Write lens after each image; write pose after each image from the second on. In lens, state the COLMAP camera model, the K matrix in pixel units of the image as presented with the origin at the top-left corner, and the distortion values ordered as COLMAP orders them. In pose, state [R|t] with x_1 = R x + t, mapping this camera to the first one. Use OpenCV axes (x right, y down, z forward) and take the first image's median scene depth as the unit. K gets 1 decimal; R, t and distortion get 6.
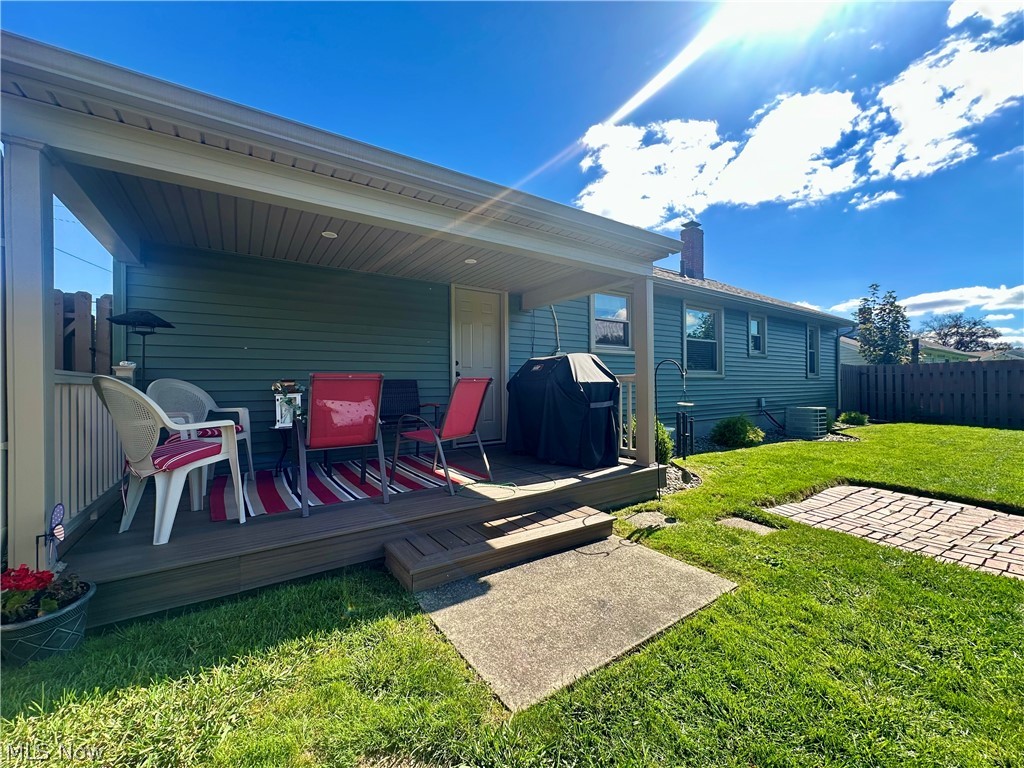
lens RADIAL K [[412.3, 0, 512.6], [0, 412.3, 385.1], [0, 0, 1]] dist [-0.000420, -0.000020]
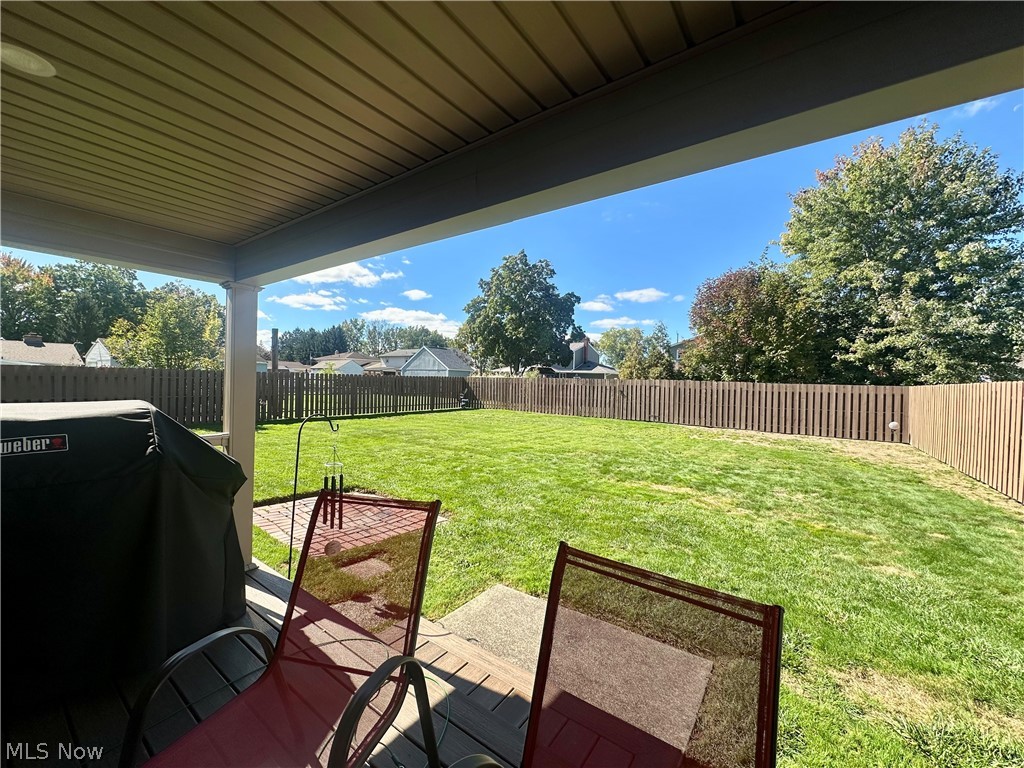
lens RADIAL K [[412.3, 0, 512.5], [0, 412.3, 385.2], [0, 0, 1]] dist [-0.000420, -0.000020]
pose [[-0.328222, -0.010311, 0.944544, -0.555783], [-0.023458, 0.999721, 0.002762, -0.140424], [-0.944309, -0.021251, -0.328372, 0.995254]]
